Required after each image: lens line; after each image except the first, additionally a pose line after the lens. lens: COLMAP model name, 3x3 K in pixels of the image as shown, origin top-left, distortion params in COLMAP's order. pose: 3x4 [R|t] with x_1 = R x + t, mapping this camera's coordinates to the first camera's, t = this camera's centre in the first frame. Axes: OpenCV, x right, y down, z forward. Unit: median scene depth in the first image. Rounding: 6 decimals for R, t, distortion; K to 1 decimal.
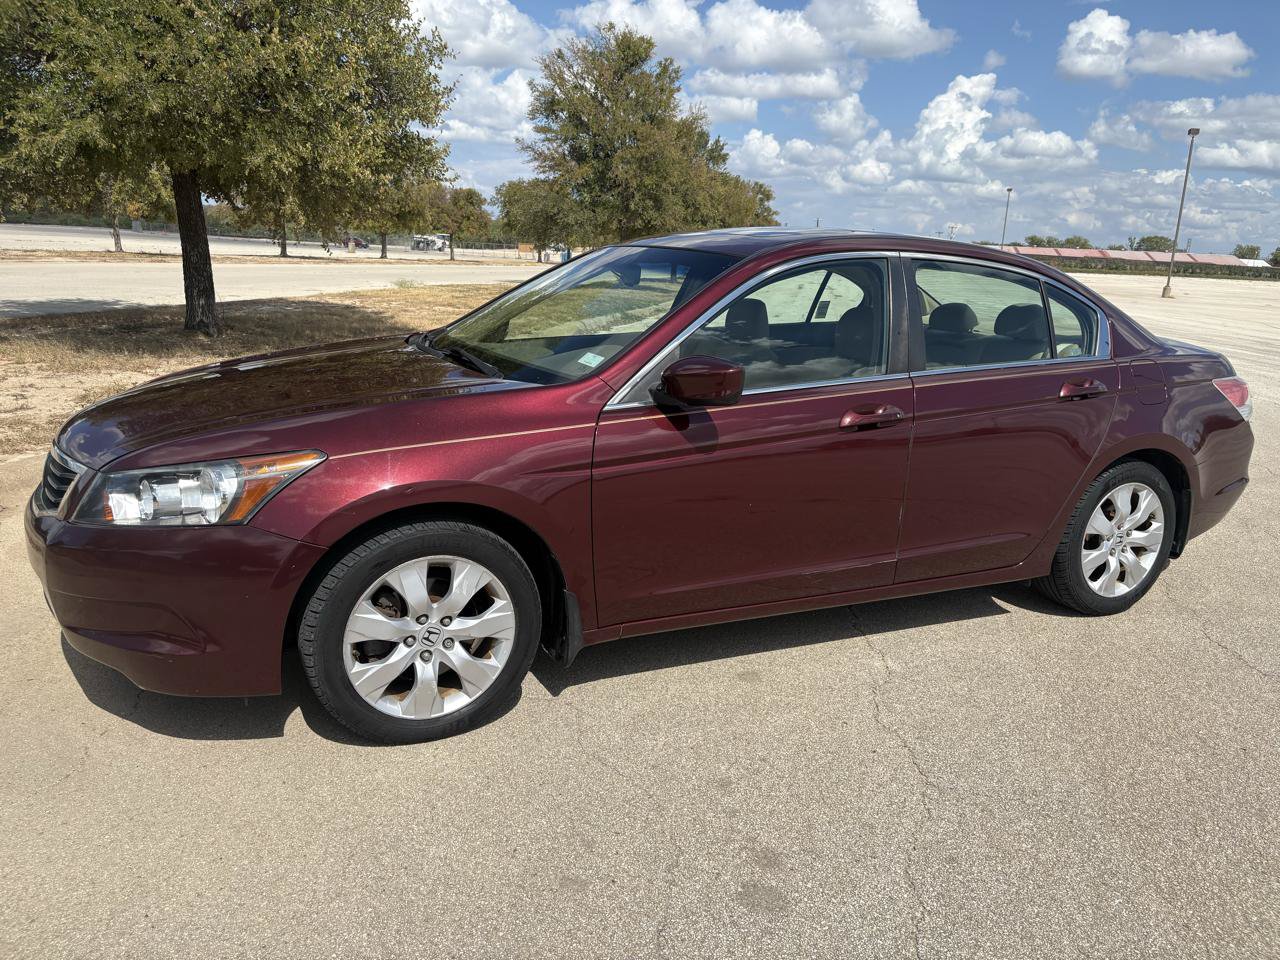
lens RADIAL K [[967.0, 0, 632.3], [0, 967.0, 483.5], [0, 0, 1]] dist [0.014237, -0.005990]
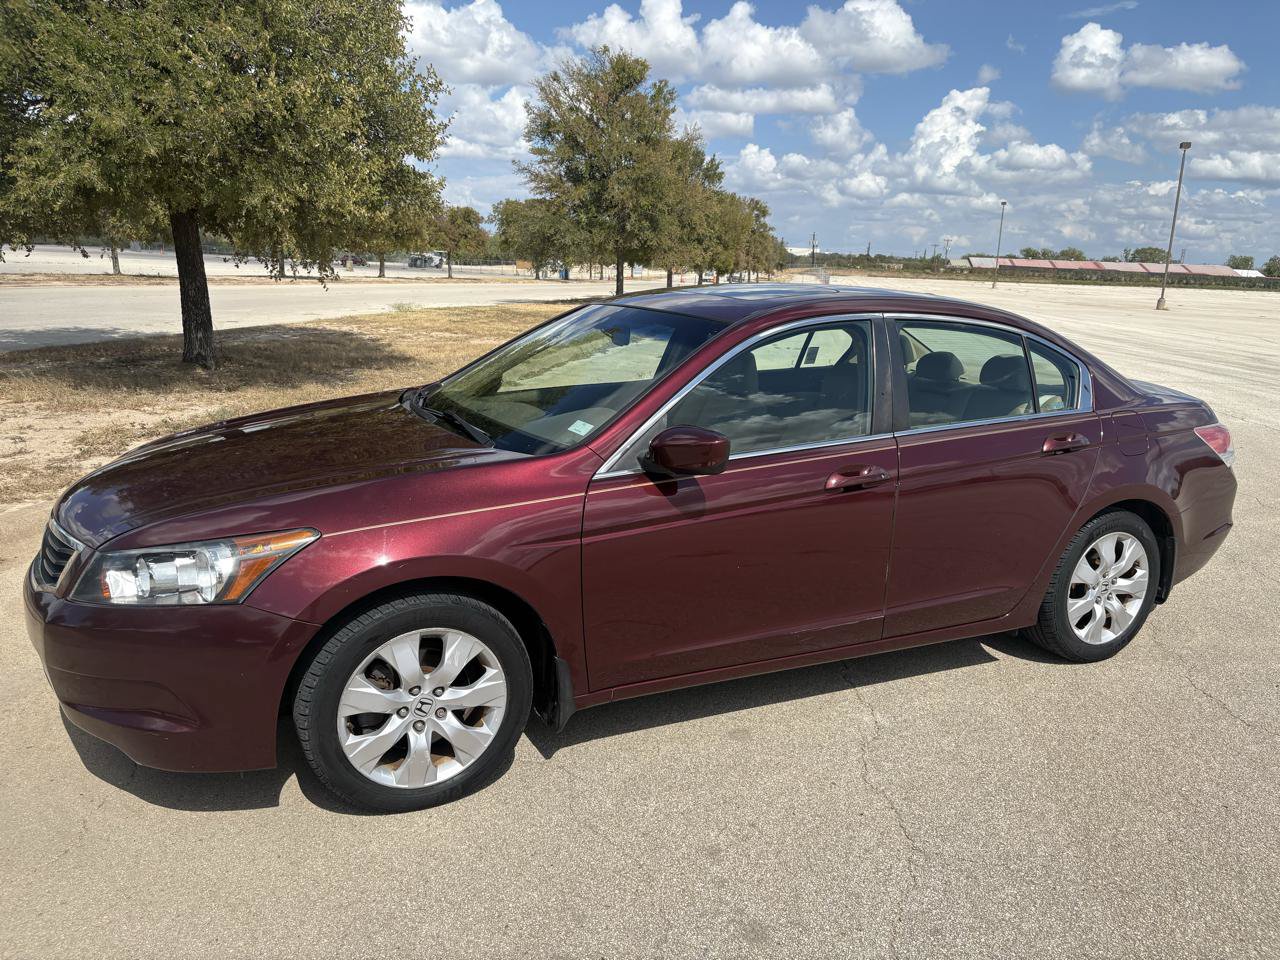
lens RADIAL K [[967.6, 0, 635.5], [0, 967.6, 483.1], [0, 0, 1]] dist [0.011726, -0.003159]
pose [[0.999959, -0.008205, 0.003888, 0.007697], [0.008262, 0.999854, -0.014982, -0.037888], [-0.003764, 0.015014, 0.999880, -0.013337]]
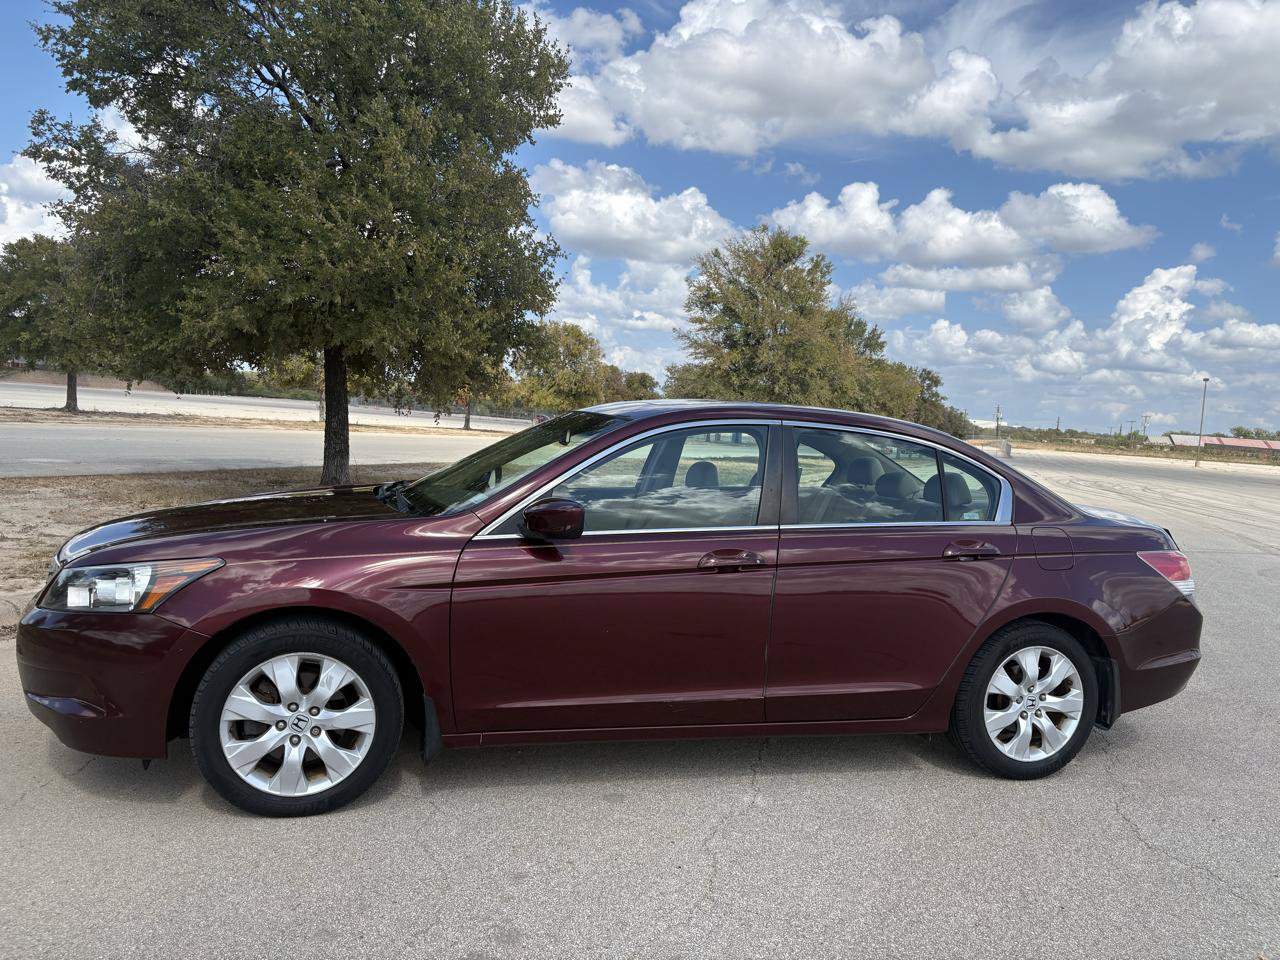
lens RADIAL K [[962.7, 0, 640.0], [0, 962.7, 480.0], [0, 0, 1]] dist [0.046560, -0.068946]
pose [[0.984787, 0.031231, -0.170937, 0.248395], [-0.062174, 0.981920, -0.178792, 0.033168], [0.162263, 0.186700, 0.968924, -0.082657]]
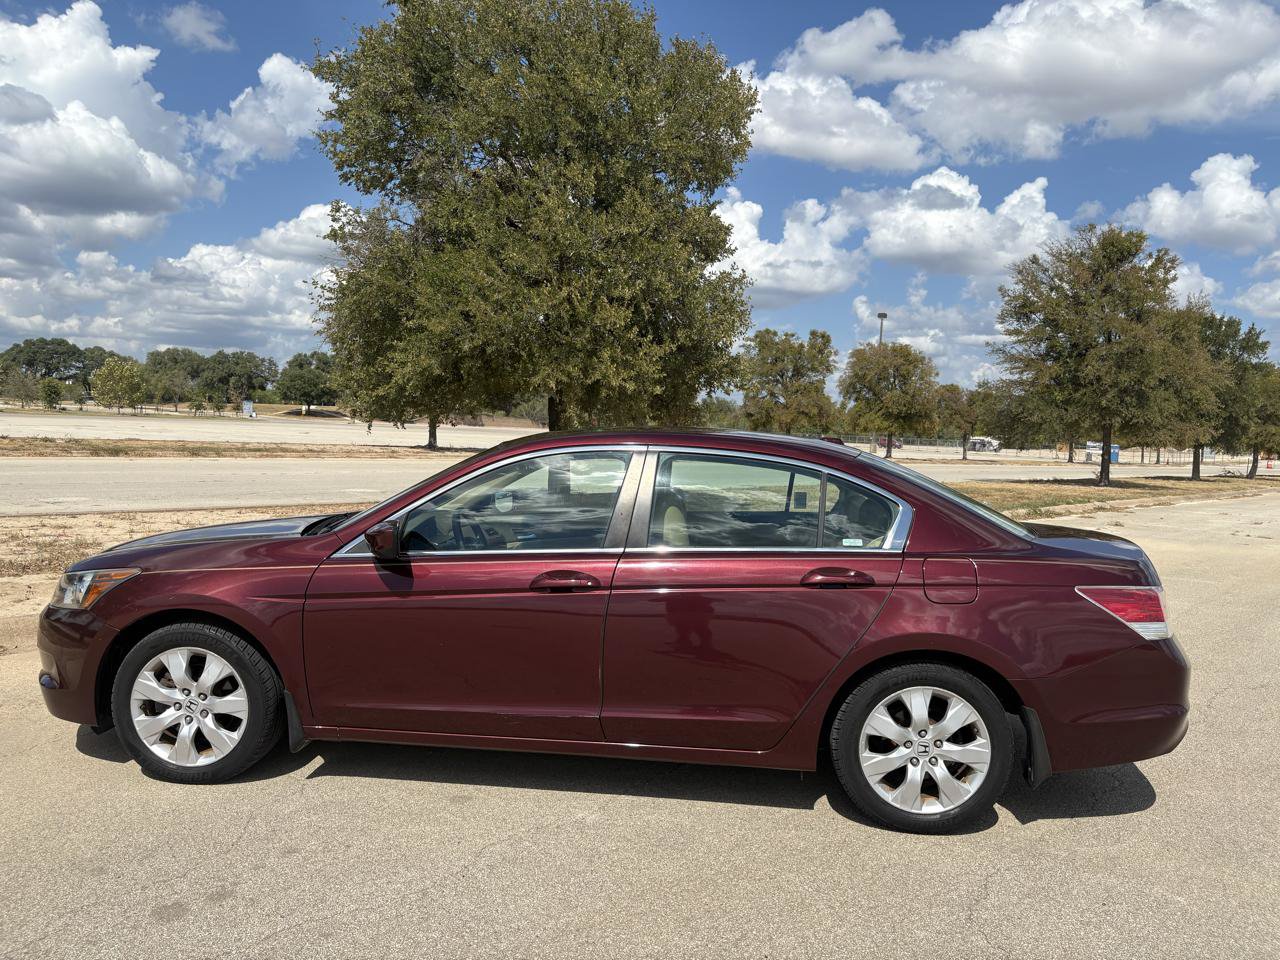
lens RADIAL K [[964.7, 0, 633.1], [0, 964.7, 481.2], [0, 0, 1]] dist [0.013273, -0.000639]
pose [[0.856543, 0.015783, -0.515835, 0.686916], [-0.120323, 0.978093, -0.169870, -0.001431], [0.501853, 0.207567, 0.839678, 0.036598]]
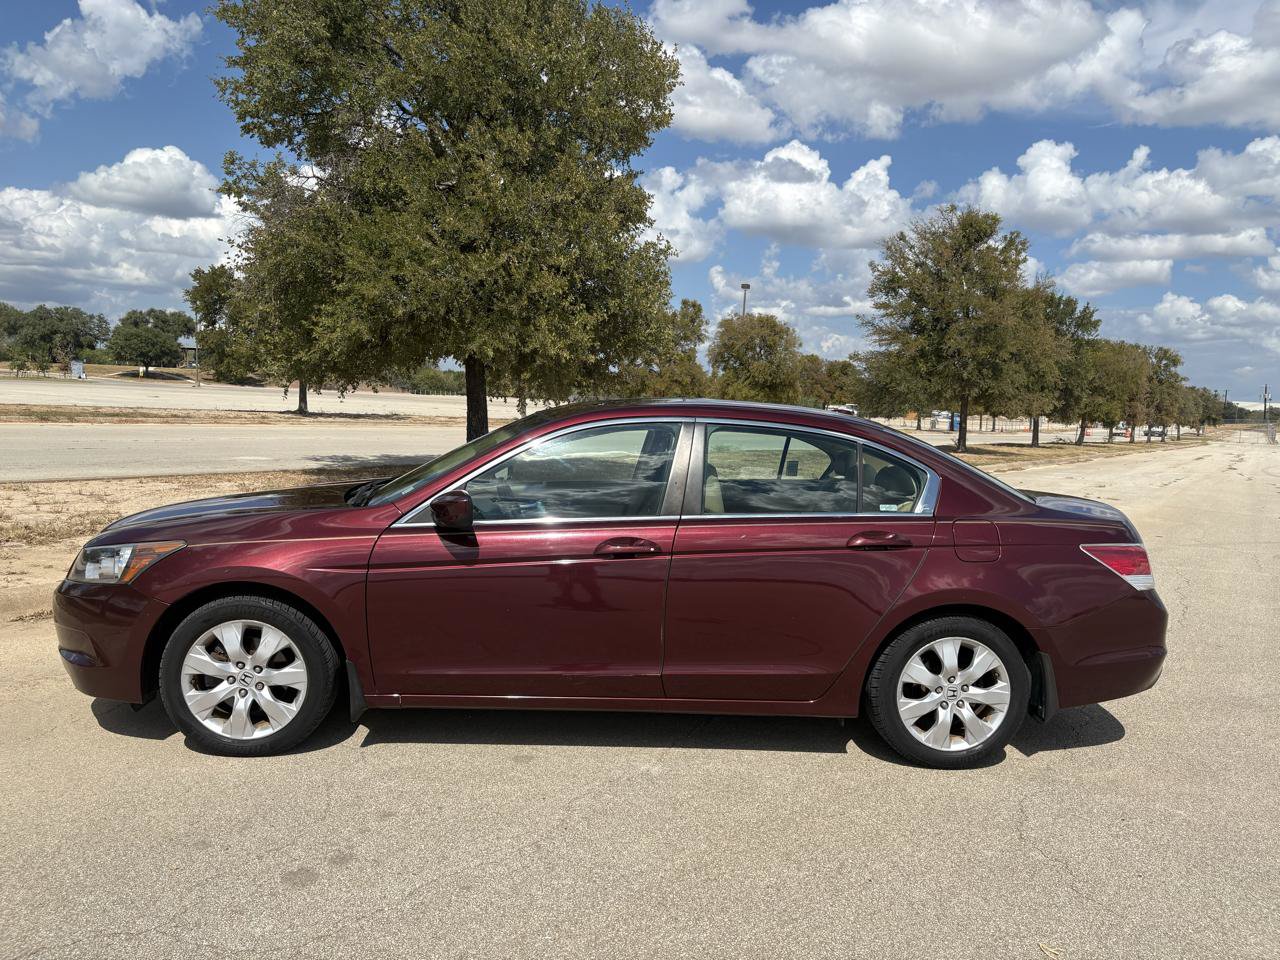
lens RADIAL K [[962.7, 0, 640.0], [0, 962.7, 480.0], [0, 0, 1]] dist [0.046560, -0.068946]
pose [[0.924107, 0.028358, -0.381081, 0.542190], [-0.093364, 0.983775, -0.153198, 0.022313], [0.370553, 0.177151, 0.911761, -0.081918]]
